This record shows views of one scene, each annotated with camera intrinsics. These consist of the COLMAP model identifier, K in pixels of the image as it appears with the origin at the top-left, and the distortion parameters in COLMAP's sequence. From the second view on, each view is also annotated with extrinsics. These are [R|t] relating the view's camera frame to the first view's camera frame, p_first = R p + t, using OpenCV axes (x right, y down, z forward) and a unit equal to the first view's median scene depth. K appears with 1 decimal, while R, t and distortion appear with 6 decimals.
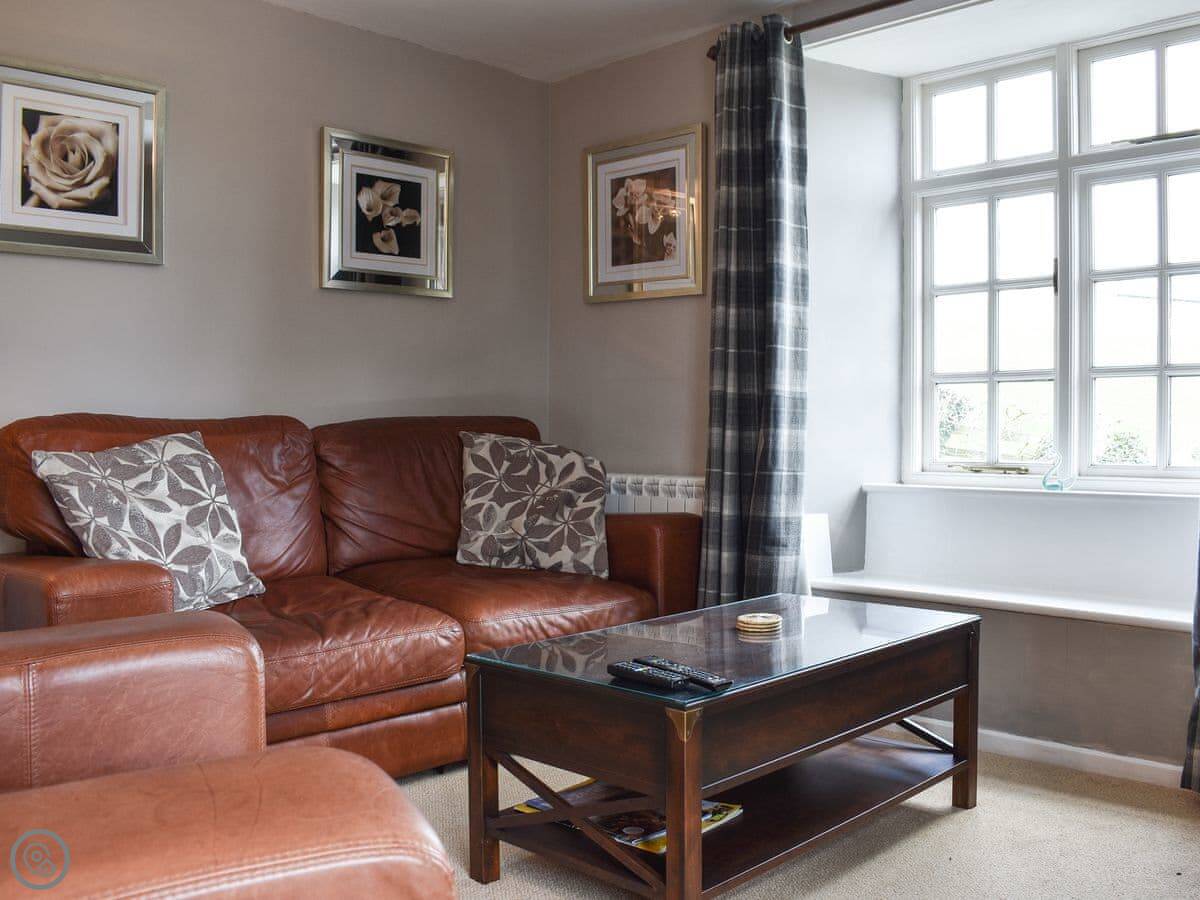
lens RADIAL K [[1153.0, 0, 600.0], [0, 1153.0, 450.0], [0, 0, 1]] dist [-0.010658, -0.010844]
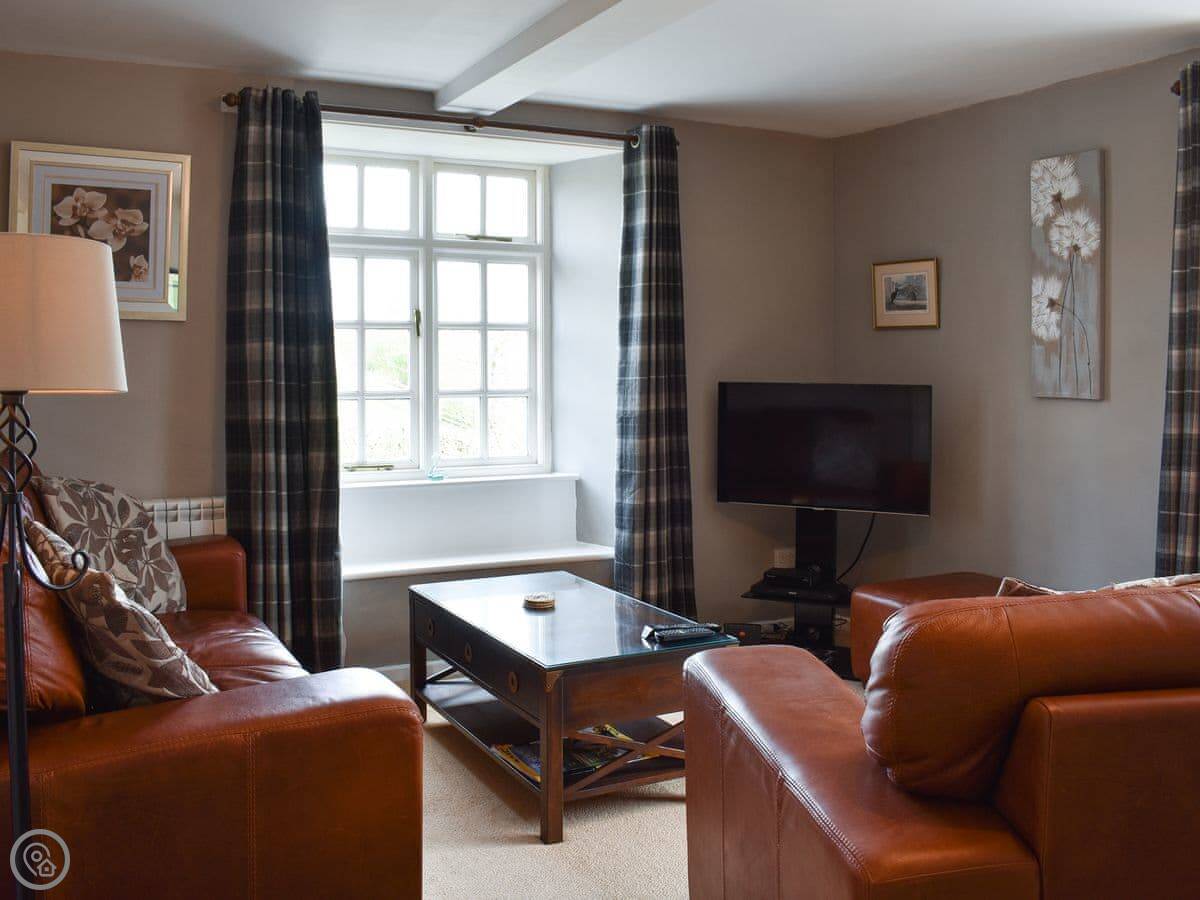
lens RADIAL K [[1182.8, 0, 598.3], [0, 1182.8, 375.7], [0, 0, 1]] dist [-0.010441, -0.012494]
pose [[0.345450, -0.014114, 0.938331, -0.816599], [0.013780, 0.999855, 0.009966, -0.097003], [-0.938336, 0.009488, 0.345595, 0.306100]]
